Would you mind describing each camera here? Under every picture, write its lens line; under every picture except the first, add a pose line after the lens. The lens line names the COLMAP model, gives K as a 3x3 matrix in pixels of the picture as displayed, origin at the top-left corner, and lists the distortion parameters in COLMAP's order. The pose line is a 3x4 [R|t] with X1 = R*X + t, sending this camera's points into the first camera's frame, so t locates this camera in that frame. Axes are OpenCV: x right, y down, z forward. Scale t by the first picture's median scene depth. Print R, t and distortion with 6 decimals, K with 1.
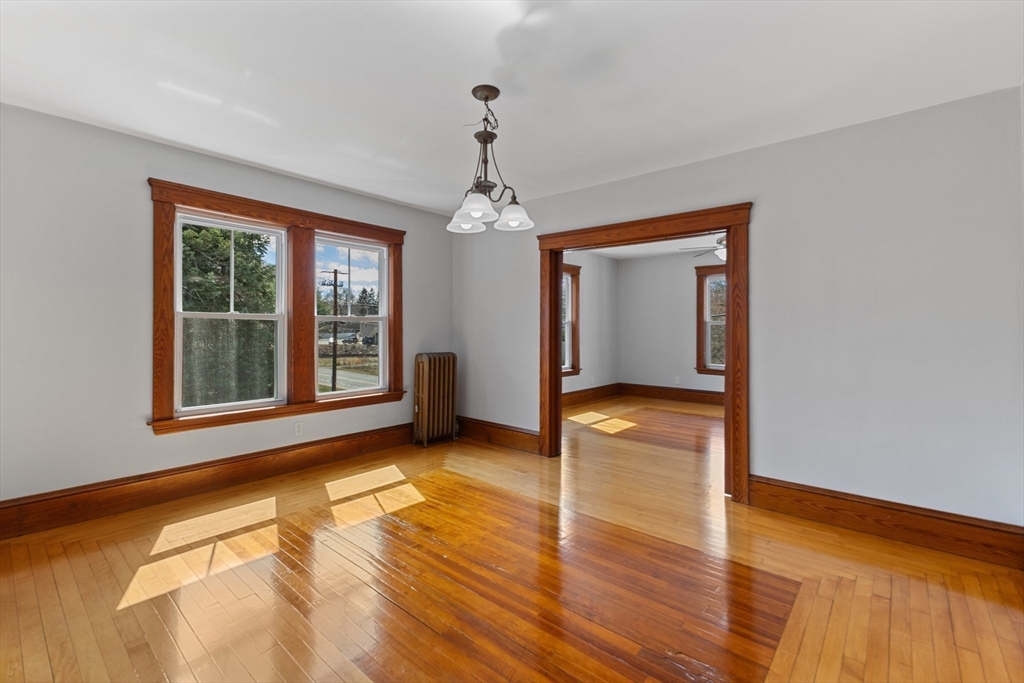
lens RADIAL K [[447.2, 0, 509.3], [0, 447.2, 333.9], [0, 0, 1]] dist [0.000301, 0.000071]
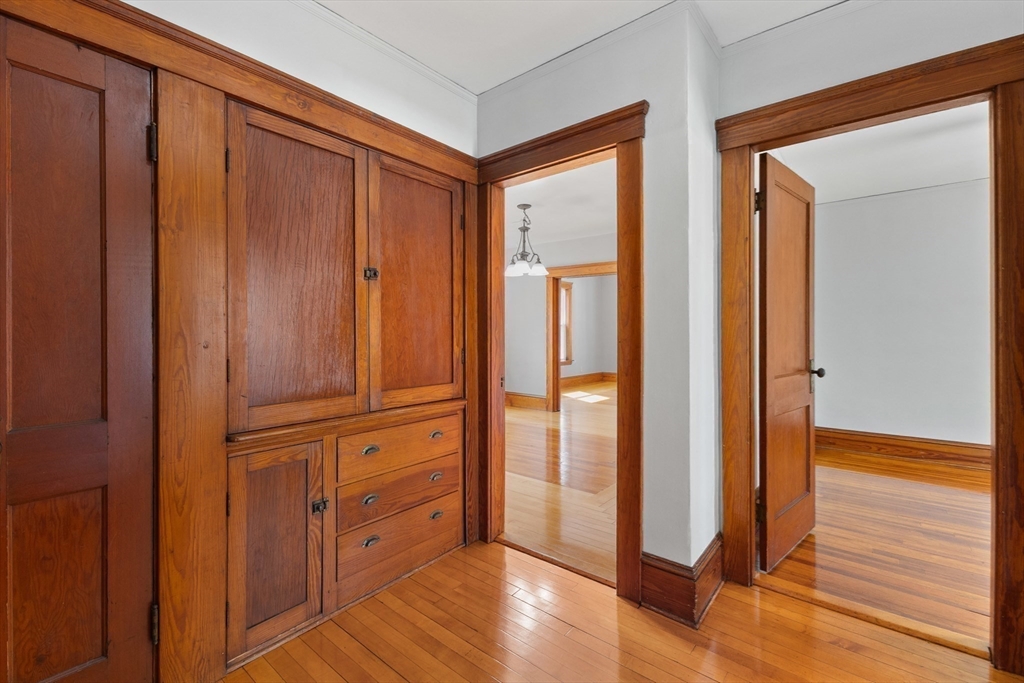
lens RADIAL K [[447.2, 0, 509.3], [0, 447.2, 333.9], [0, 0, 1]] dist [0.000301, 0.000071]
pose [[0.999885, -0.000613, 0.015131, -0.084736], [0.000768, 0.999948, -0.010211, 0.021983], [-0.015124, 0.010222, 0.999833, -0.544941]]
